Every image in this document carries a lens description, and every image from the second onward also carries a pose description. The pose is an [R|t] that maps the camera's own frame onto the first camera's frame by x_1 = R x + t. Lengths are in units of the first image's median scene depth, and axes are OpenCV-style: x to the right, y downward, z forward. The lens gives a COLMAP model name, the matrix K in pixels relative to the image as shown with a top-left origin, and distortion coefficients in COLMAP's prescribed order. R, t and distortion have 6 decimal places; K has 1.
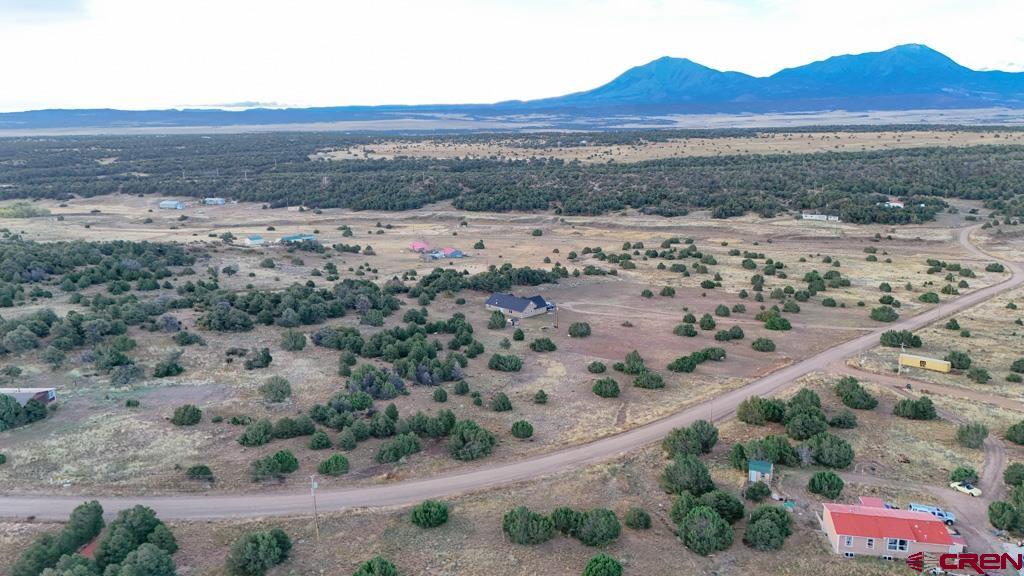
lens RADIAL K [[742.0, 0, 512.0], [0, 742.0, 288.0], [0, 0, 1]] dist [0.094804, -0.099751]
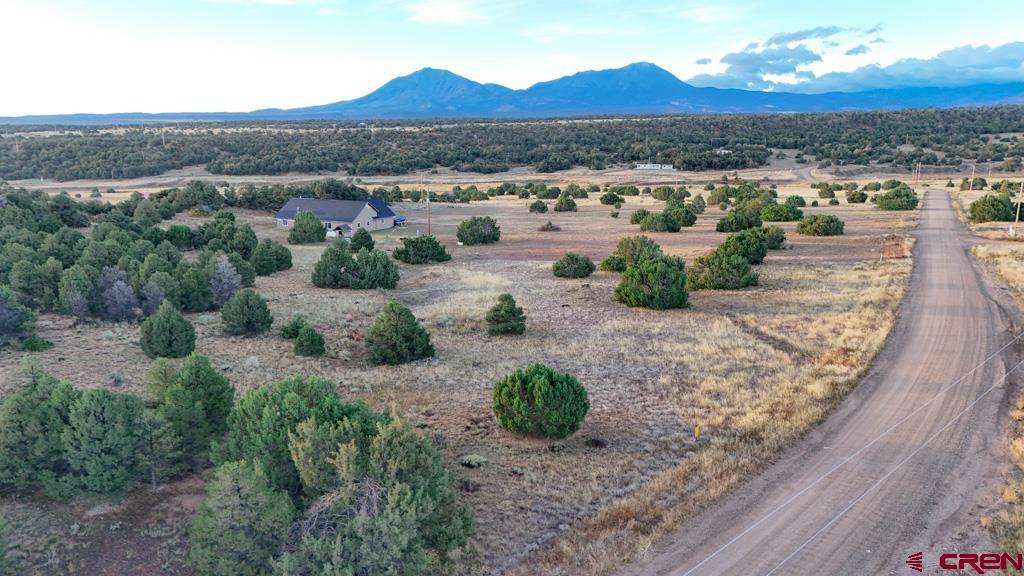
lens RADIAL K [[742.0, 0, 512.0], [0, 742.0, 288.0], [0, 0, 1]] dist [0.094804, -0.099751]
pose [[0.954436, -0.065642, 0.291108, -0.014907], [0.070067, 0.997531, -0.004789, 0.037646], [-0.290075, 0.024967, 0.956678, 0.189593]]
